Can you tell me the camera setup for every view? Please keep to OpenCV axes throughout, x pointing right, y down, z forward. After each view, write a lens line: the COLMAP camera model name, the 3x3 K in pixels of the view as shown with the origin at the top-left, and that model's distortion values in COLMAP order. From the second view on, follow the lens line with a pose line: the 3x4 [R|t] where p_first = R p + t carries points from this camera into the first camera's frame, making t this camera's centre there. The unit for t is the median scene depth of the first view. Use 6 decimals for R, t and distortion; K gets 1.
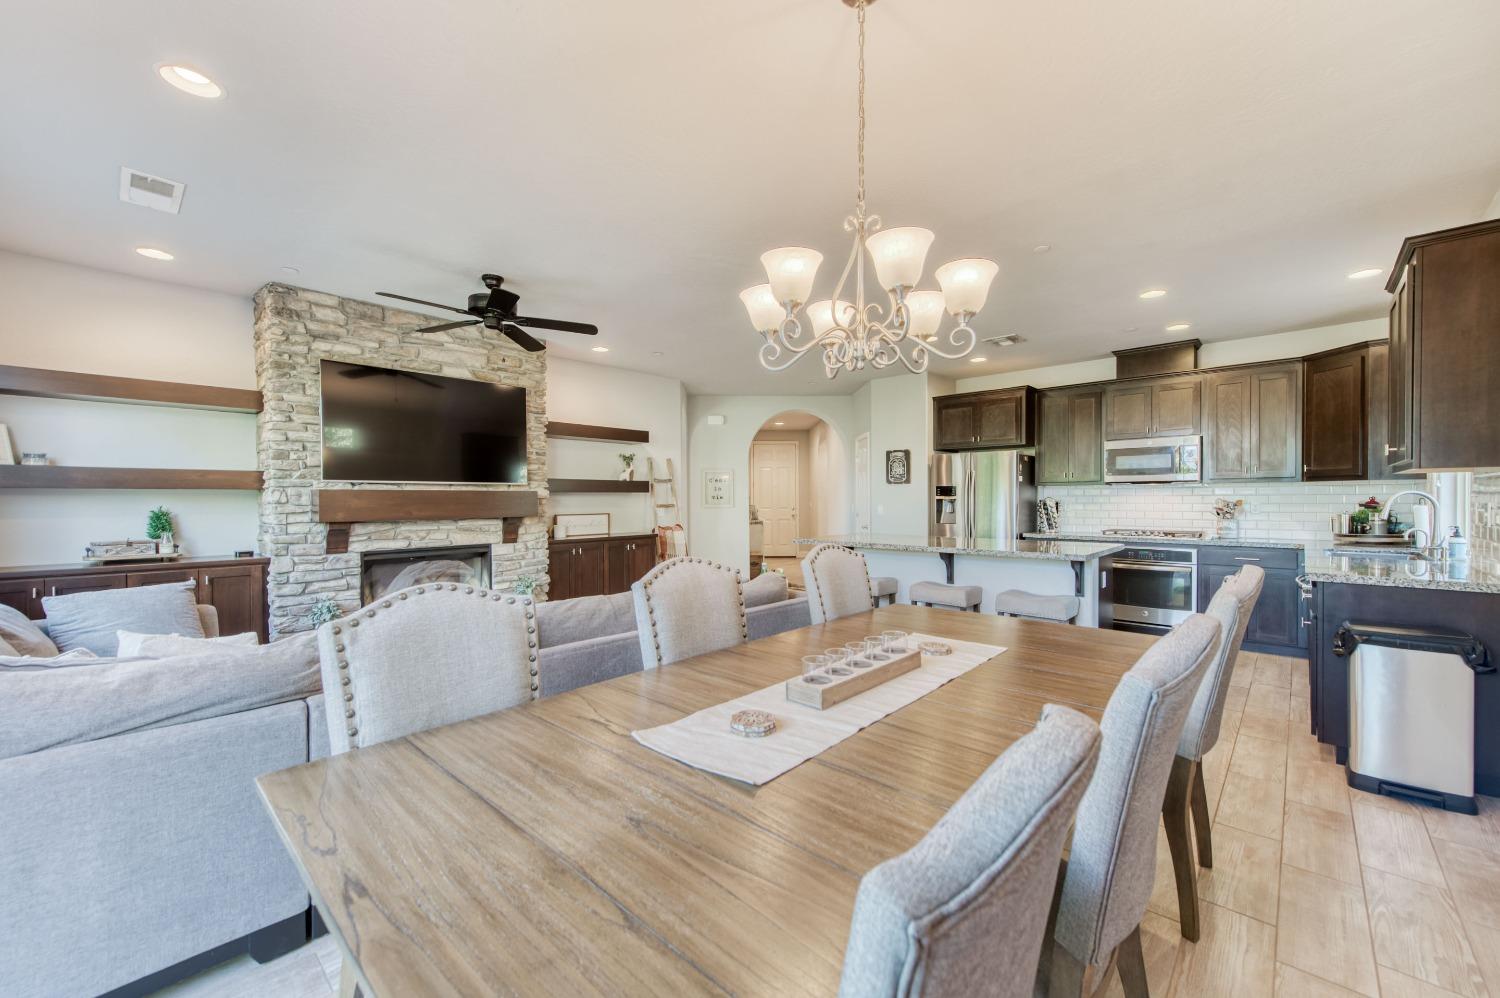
lens RADIAL K [[591.9, 0, 748.1], [0, 591.9, 504.2], [0, 0, 1]] dist [0.014080, -0.002544]
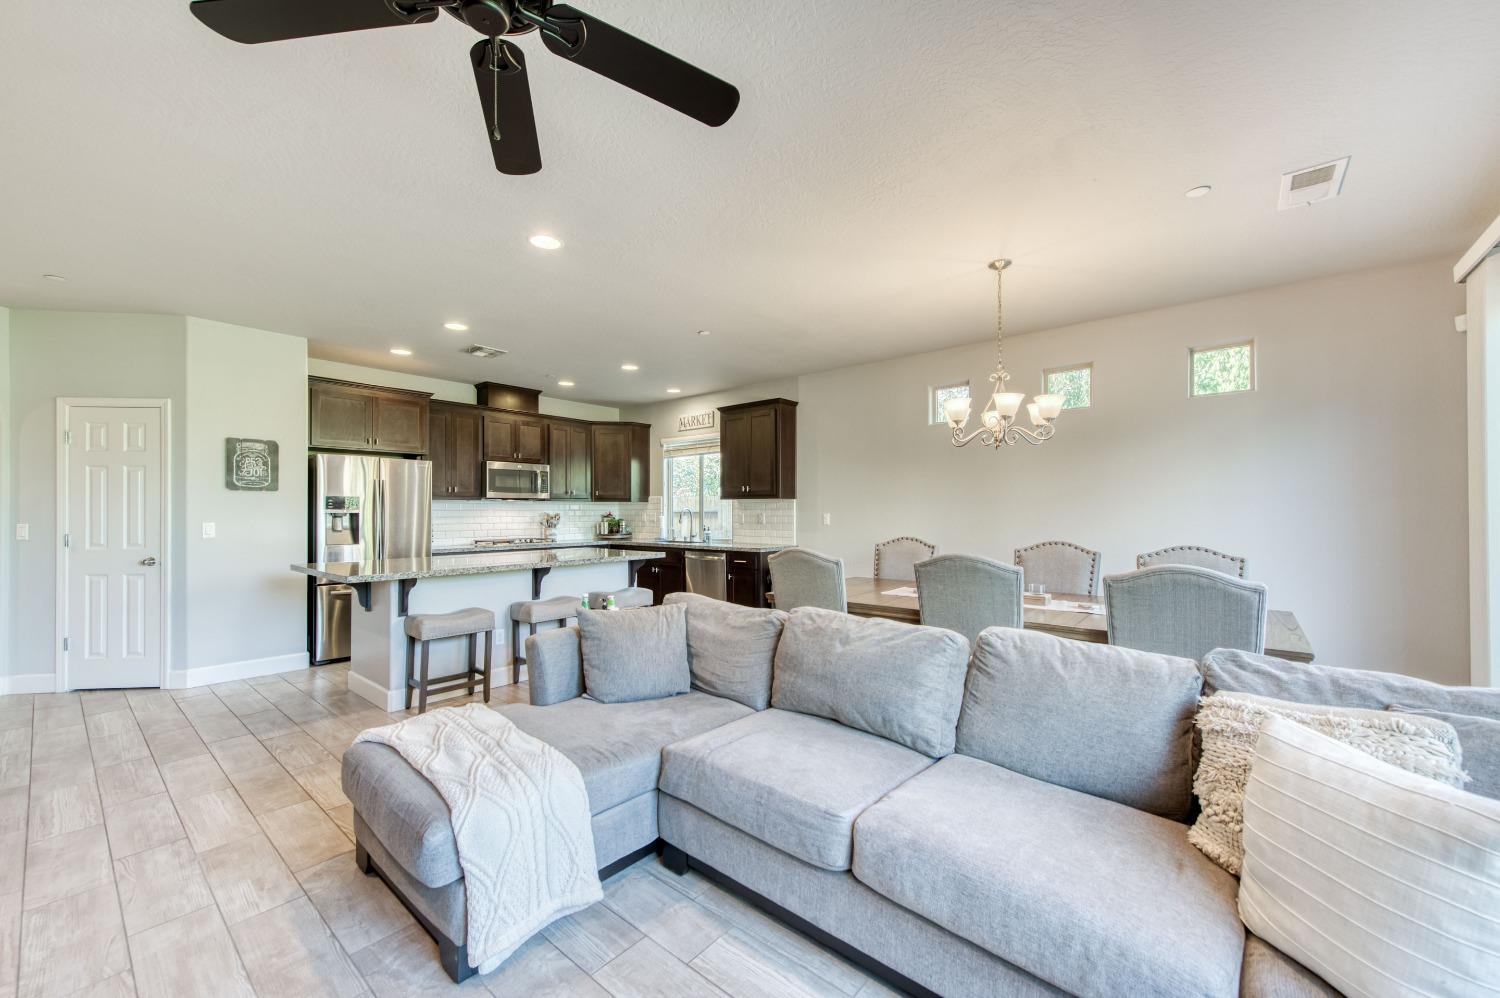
lens RADIAL K [[591.9, 0, 753.4], [0, 591.9, 510.1], [0, 0, 1]] dist [0.014080, -0.002544]
pose [[-0.052779, 0.006884, 0.998582, -0.649700], [0.011342, 0.999916, -0.006294, -0.002170], [-0.998542, 0.010994, -0.052853, 0.691634]]
